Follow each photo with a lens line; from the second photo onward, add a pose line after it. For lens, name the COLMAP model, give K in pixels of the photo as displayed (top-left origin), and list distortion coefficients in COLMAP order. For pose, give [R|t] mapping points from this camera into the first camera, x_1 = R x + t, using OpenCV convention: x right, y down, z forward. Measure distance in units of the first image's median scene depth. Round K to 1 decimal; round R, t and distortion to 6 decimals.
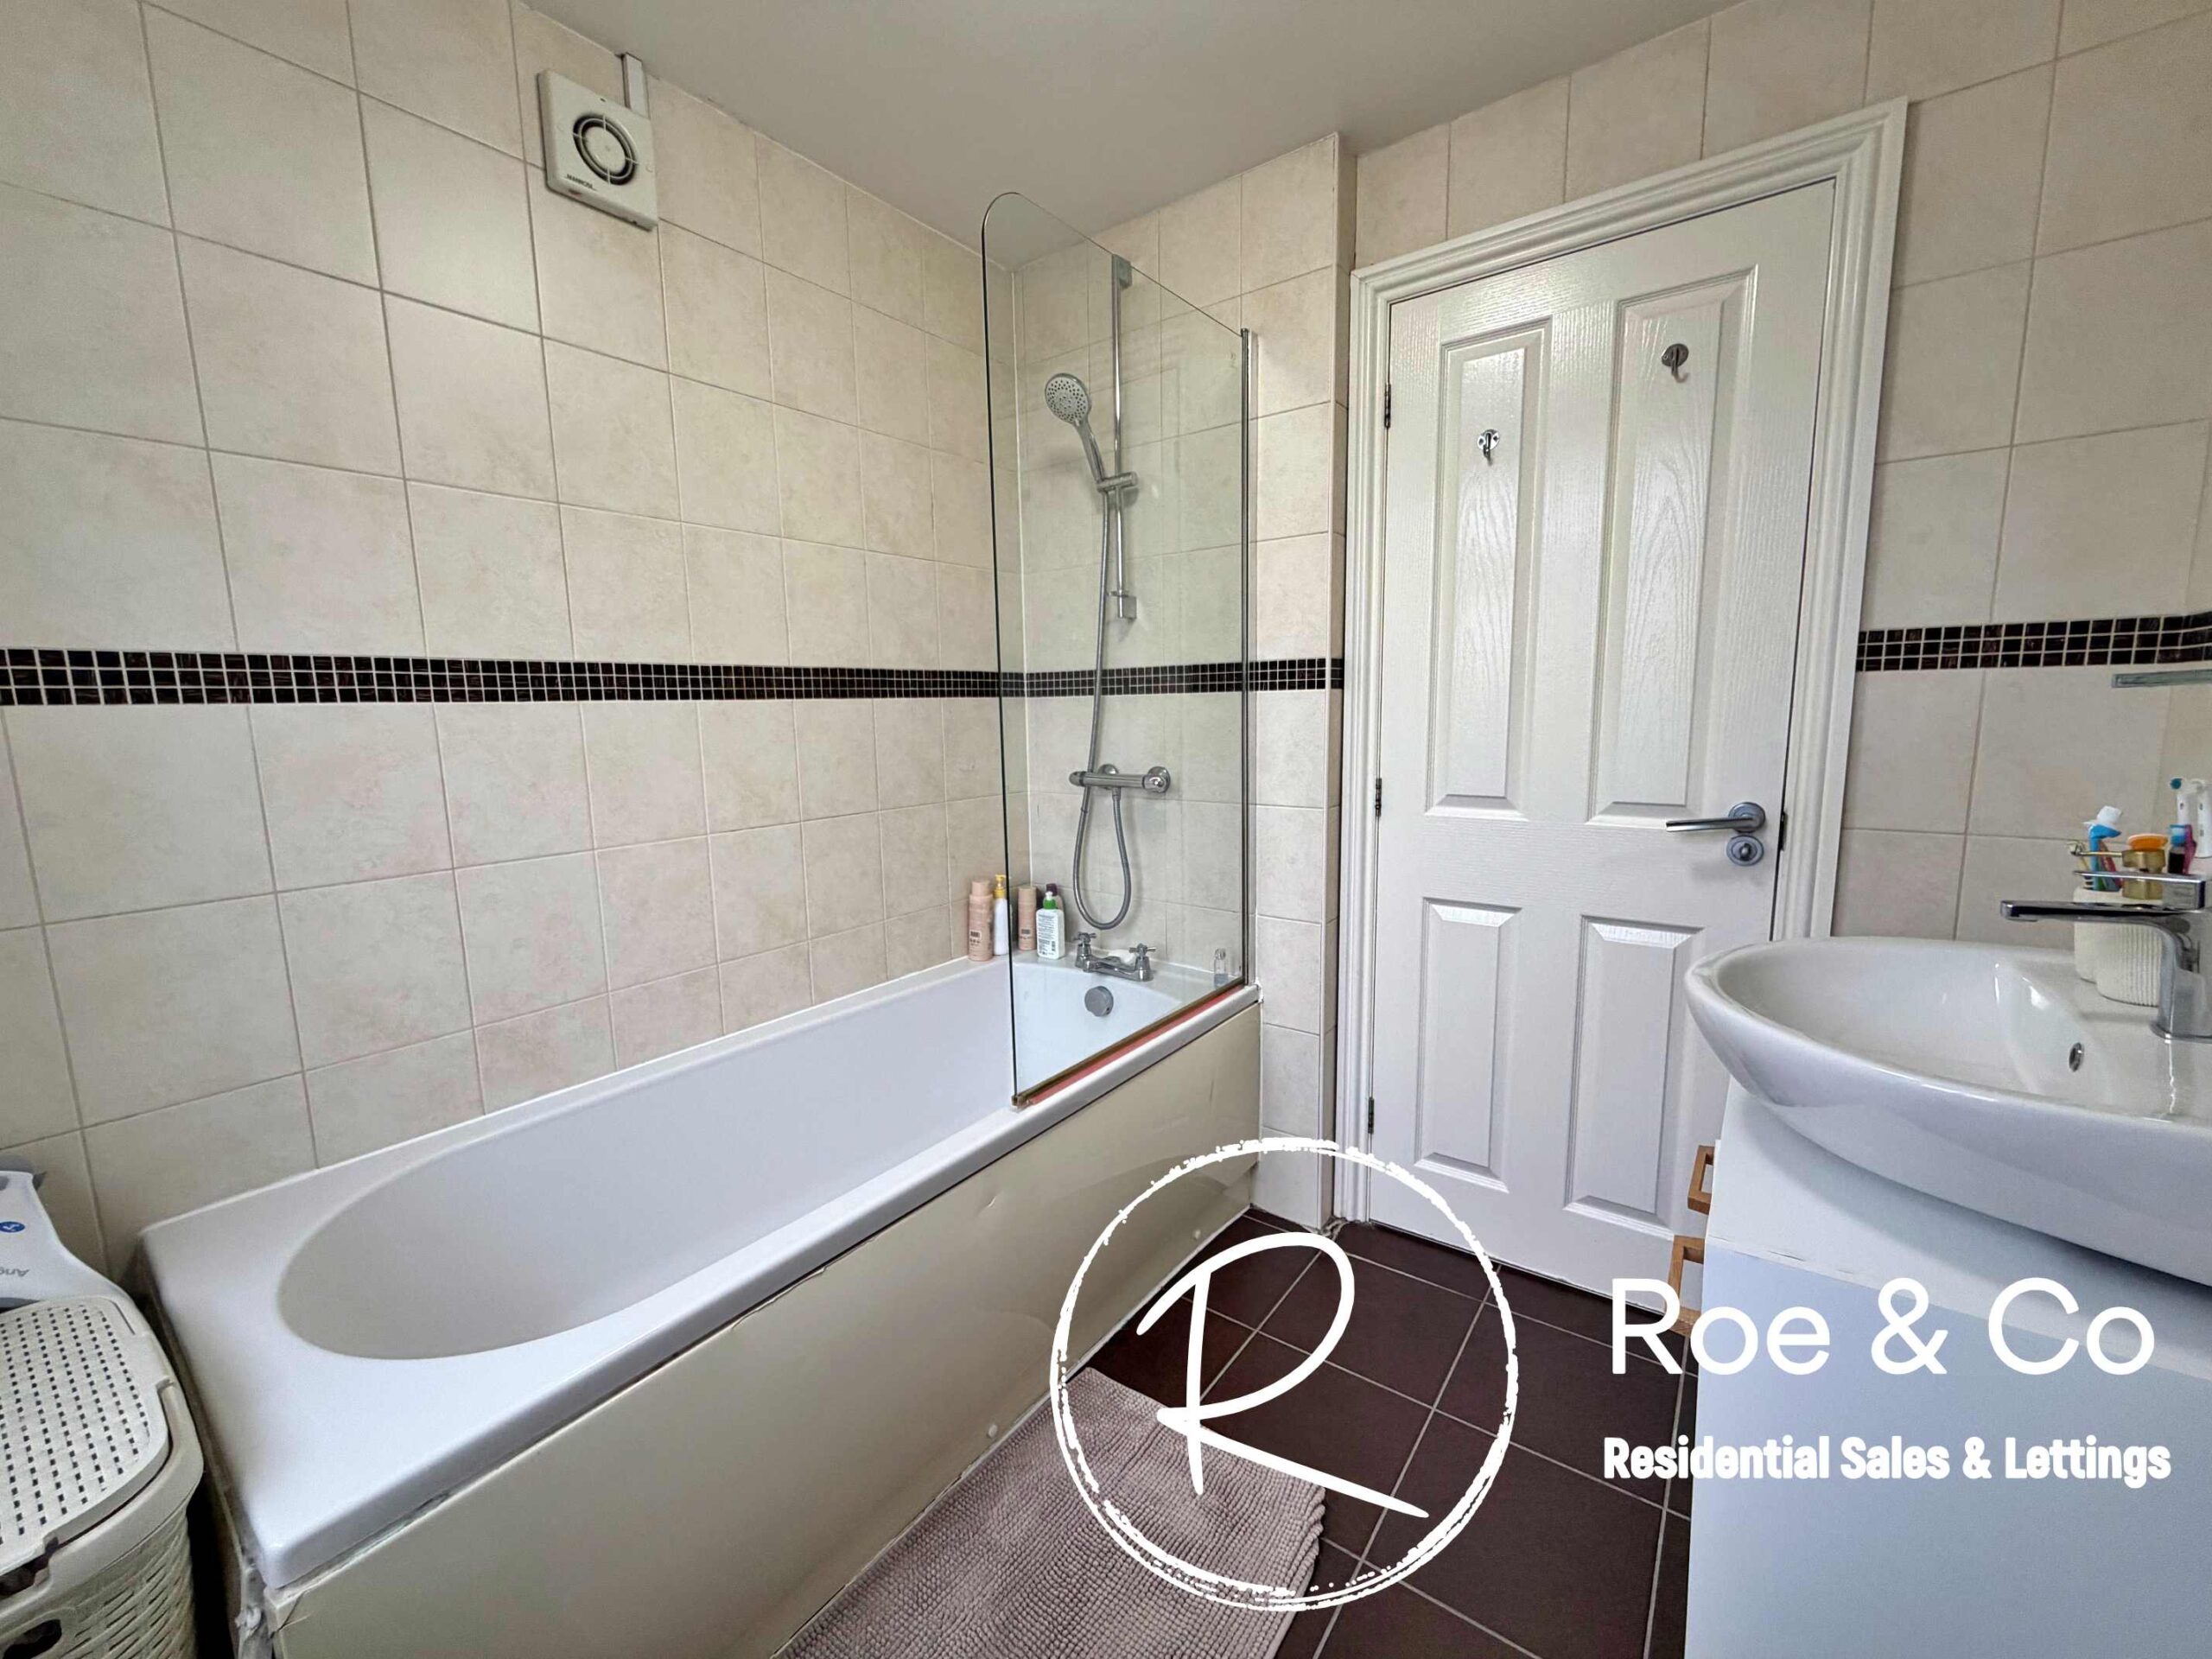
lens RADIAL K [[876.2, 0, 1098.9], [0, 876.2, 827.2], [0, 0, 1]] dist [-0.000044, -0.000294]
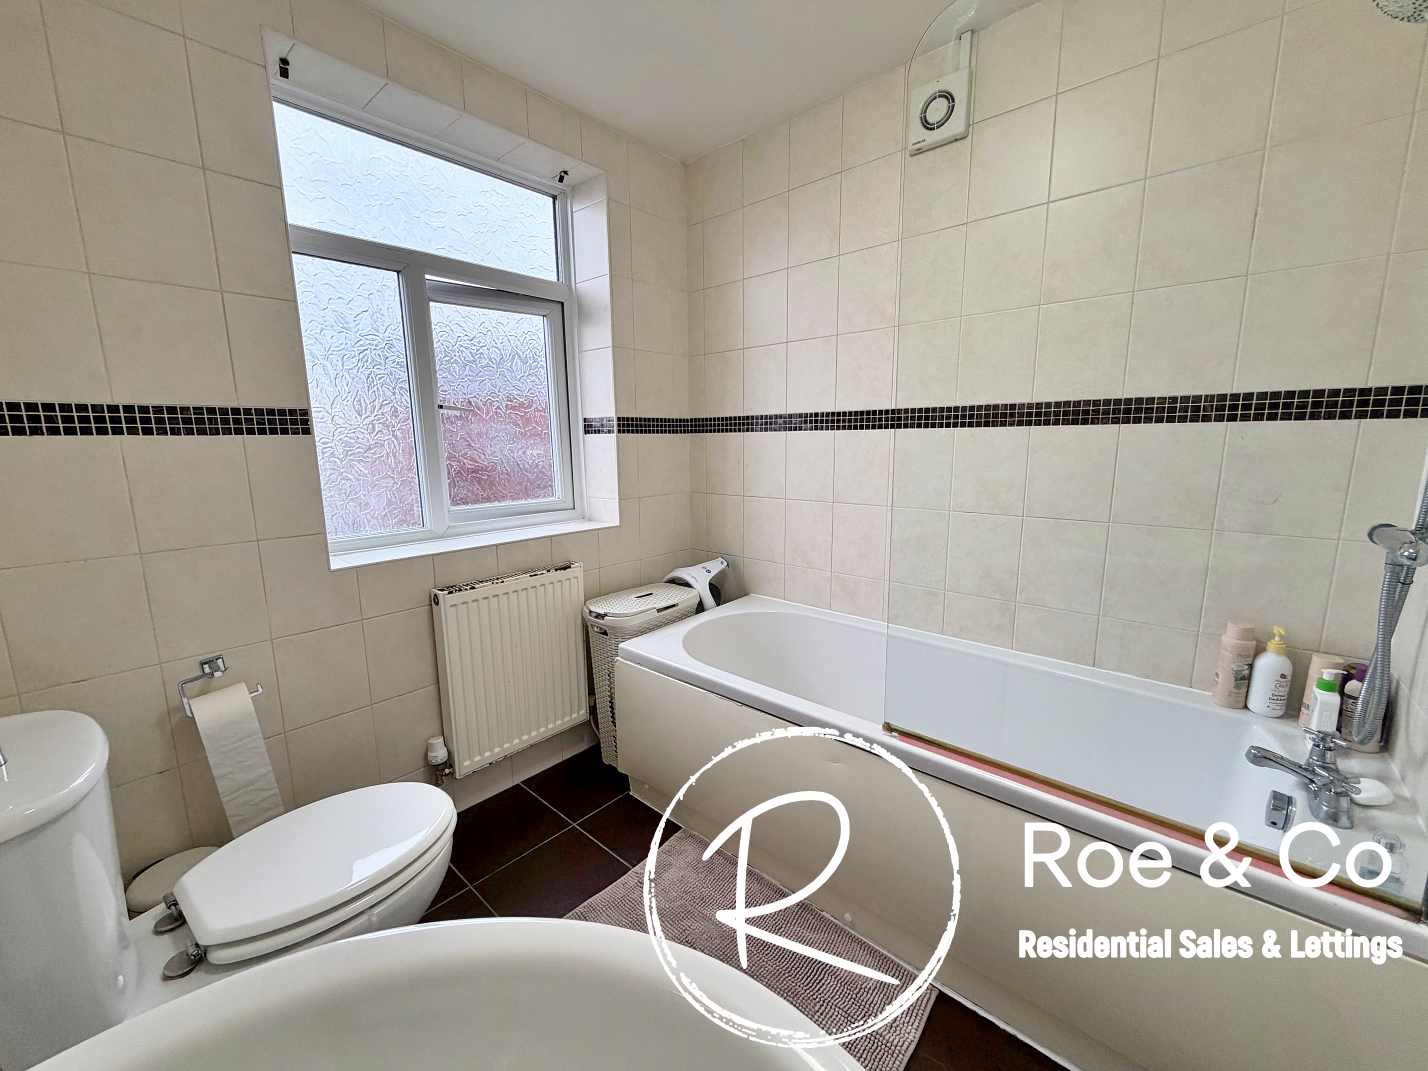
lens RADIAL K [[565.6, 0, 709.4], [0, 565.6, 534.0], [0, 0, 1]] dist [-0.000044, -0.000294]
pose [[-0.090472, 0.191670, -0.977281, 0.634861], [-0.121065, 0.971911, 0.201825, -0.109479], [0.988513, 0.136574, -0.064726, 0.638689]]
